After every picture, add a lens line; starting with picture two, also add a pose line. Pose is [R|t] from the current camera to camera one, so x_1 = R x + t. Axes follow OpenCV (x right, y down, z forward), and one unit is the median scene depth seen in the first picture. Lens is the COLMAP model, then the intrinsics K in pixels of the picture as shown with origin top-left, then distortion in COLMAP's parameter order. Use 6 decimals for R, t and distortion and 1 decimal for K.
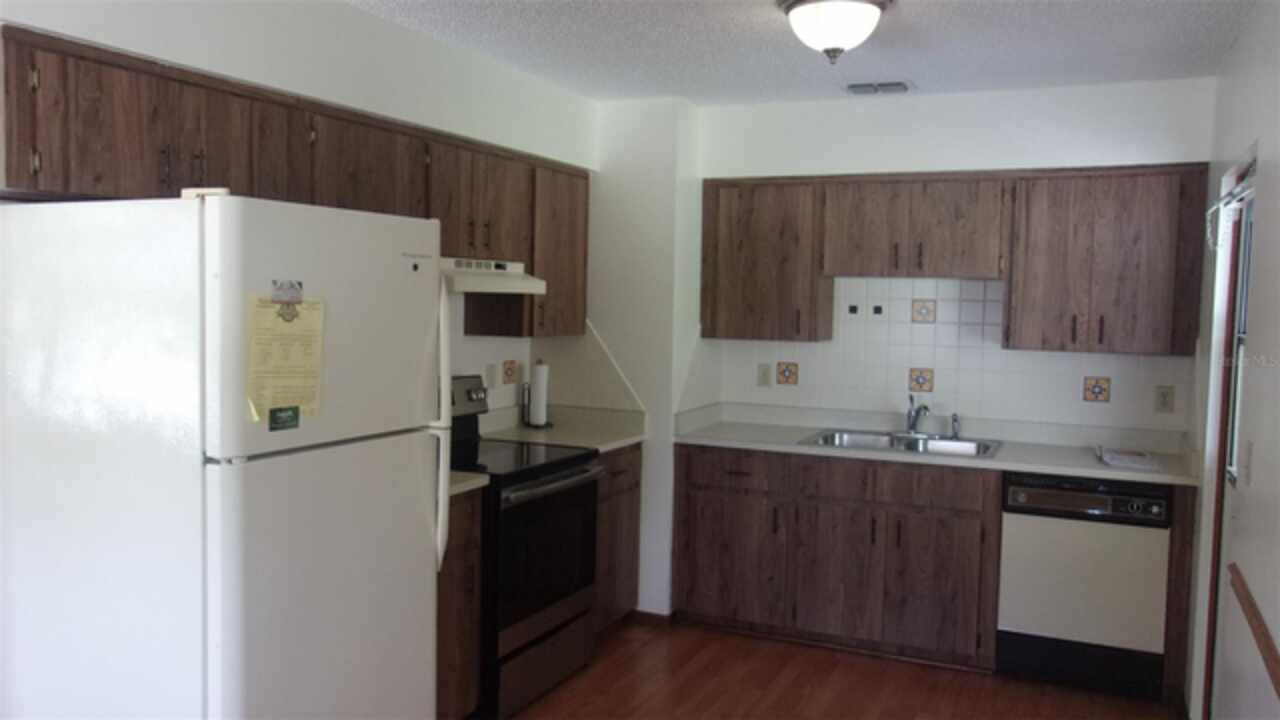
lens RADIAL K [[1052.4, 0, 641.5], [0, 1052.4, 367.6], [0, 0, 1]] dist [0.007741, 0.004808]
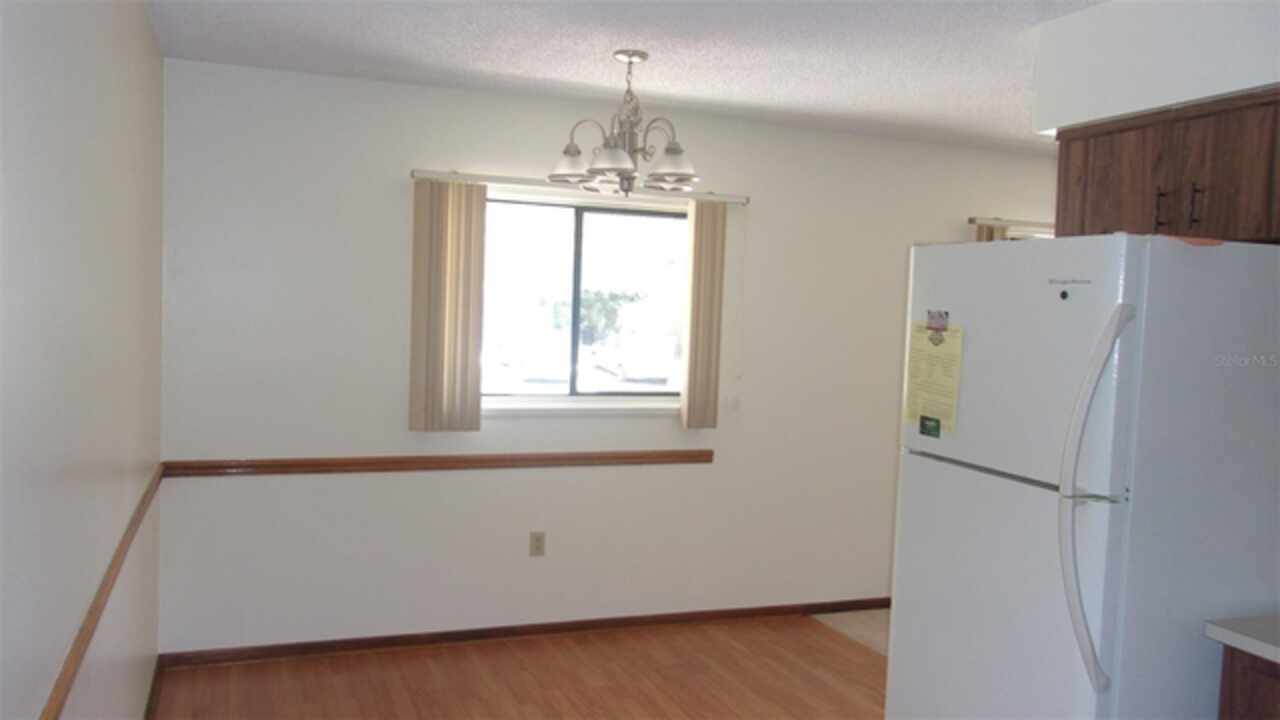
lens RADIAL K [[1052.4, 0, 641.5], [0, 1052.4, 367.6], [0, 0, 1]] dist [0.007741, 0.004808]
pose [[-0.708168, 0.001478, -0.706042, 0.716603], [-0.096750, 0.990361, 0.099115, -0.102222], [0.699383, 0.138500, -0.701200, 1.572302]]
